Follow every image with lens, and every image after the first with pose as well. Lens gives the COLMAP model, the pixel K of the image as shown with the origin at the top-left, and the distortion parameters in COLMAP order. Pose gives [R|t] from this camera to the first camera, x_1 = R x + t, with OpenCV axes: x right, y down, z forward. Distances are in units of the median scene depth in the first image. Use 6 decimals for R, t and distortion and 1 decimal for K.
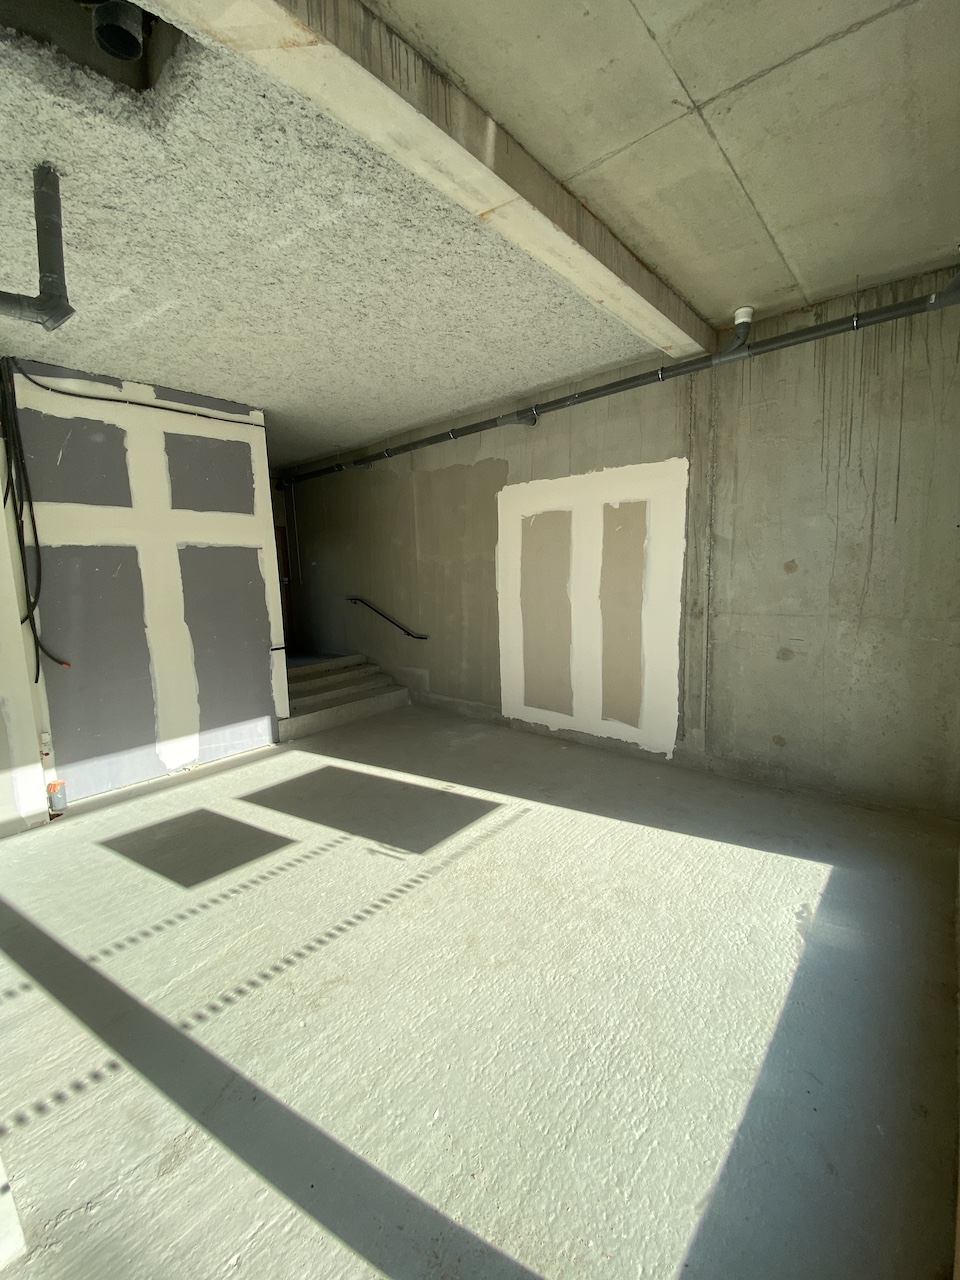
lens RADIAL K [[518.1, 0, 479.9], [0, 518.1, 636.3], [0, 0, 1]] dist [0.024054, -0.031309]
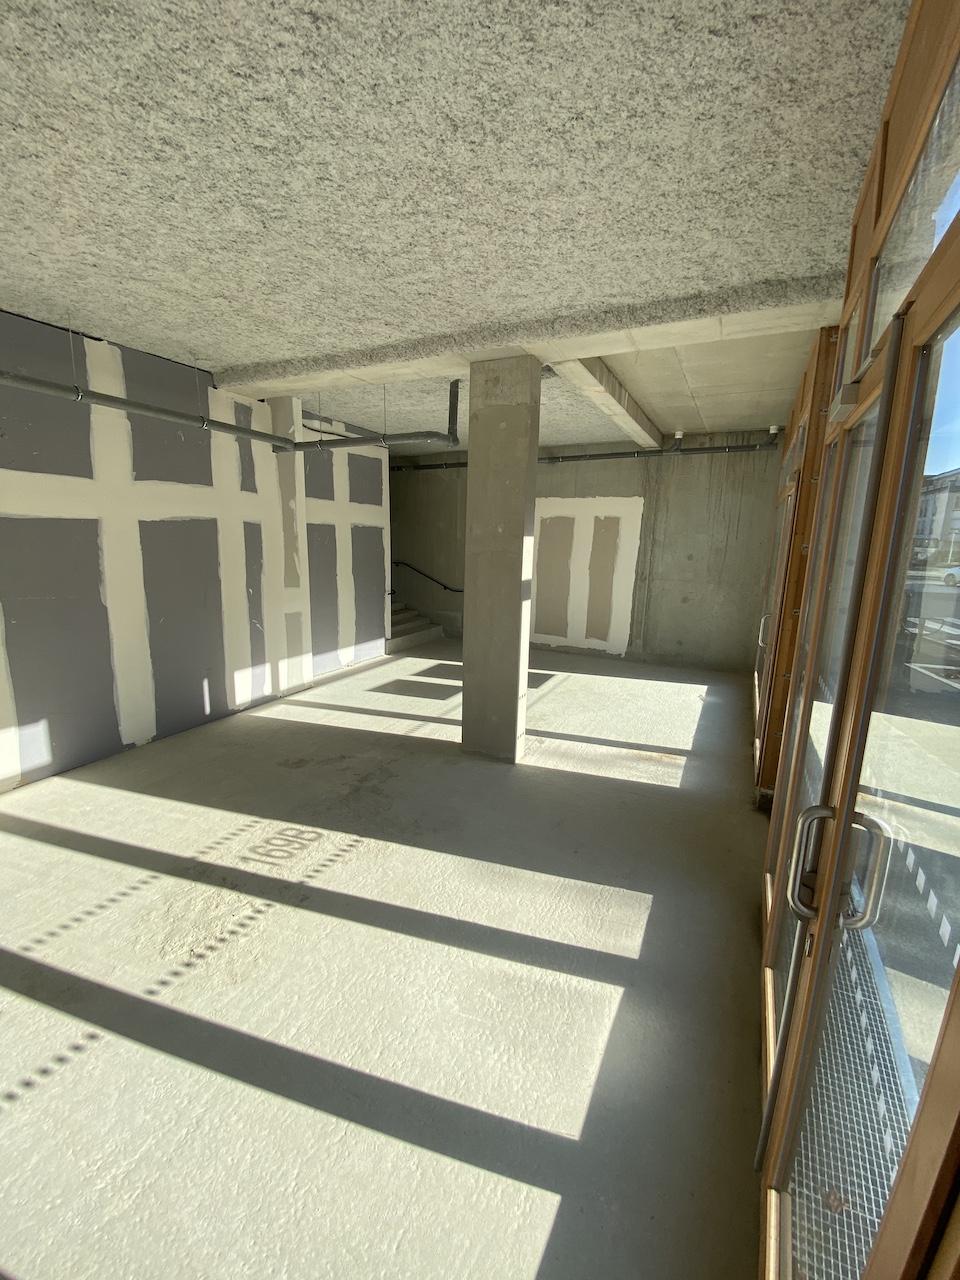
lens RADIAL K [[516.2, 0, 480.0], [0, 516.2, 640.0], [0, 0, 1]] dist [0.026992, -0.025425]
pose [[0.967508, 0.006016, 0.252767, -0.667630], [-0.022444, 0.997814, 0.062158, 0.077591], [-0.251840, -0.065812, 0.965528, -0.732511]]
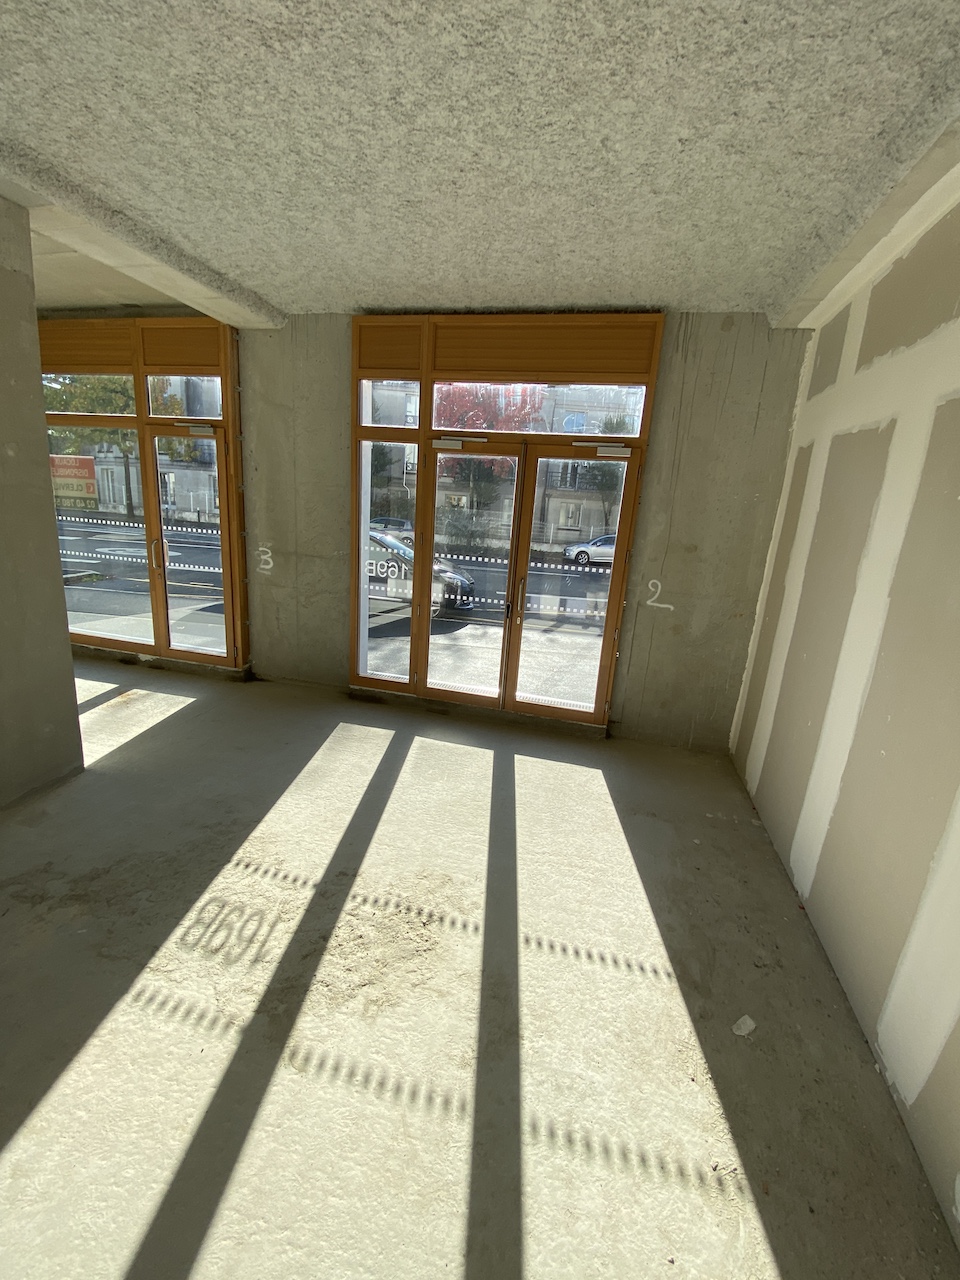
lens RADIAL K [[516.2, 0, 480.0], [0, 516.2, 640.0], [0, 0, 1]] dist [0.026992, -0.025425]
pose [[-0.459937, -0.219930, 0.860284, -1.285598], [0.062774, 0.958364, 0.278565, 0.010271], [-0.885730, 0.182126, -0.426981, 0.025018]]
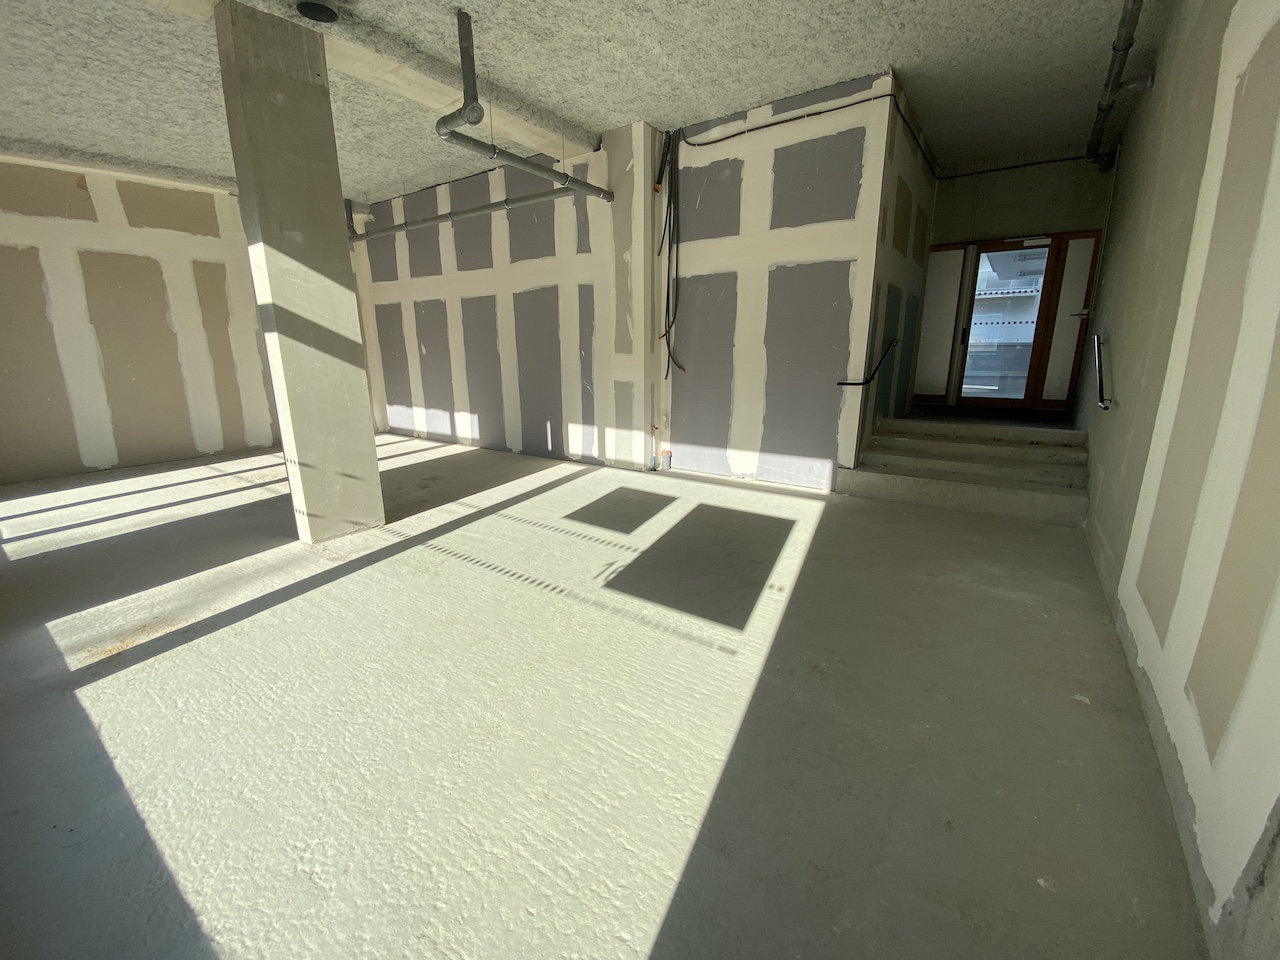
lens RADIAL K [[516.2, 0, 634.1], [0, 516.2, 478.9], [0, 0, 1]] dist [0.026992, -0.025425]
pose [[0.090309, 0.273126, -0.957730, 0.563936], [-0.125712, 0.957094, 0.261091, -0.007074], [0.987948, 0.096820, 0.120769, 0.726098]]
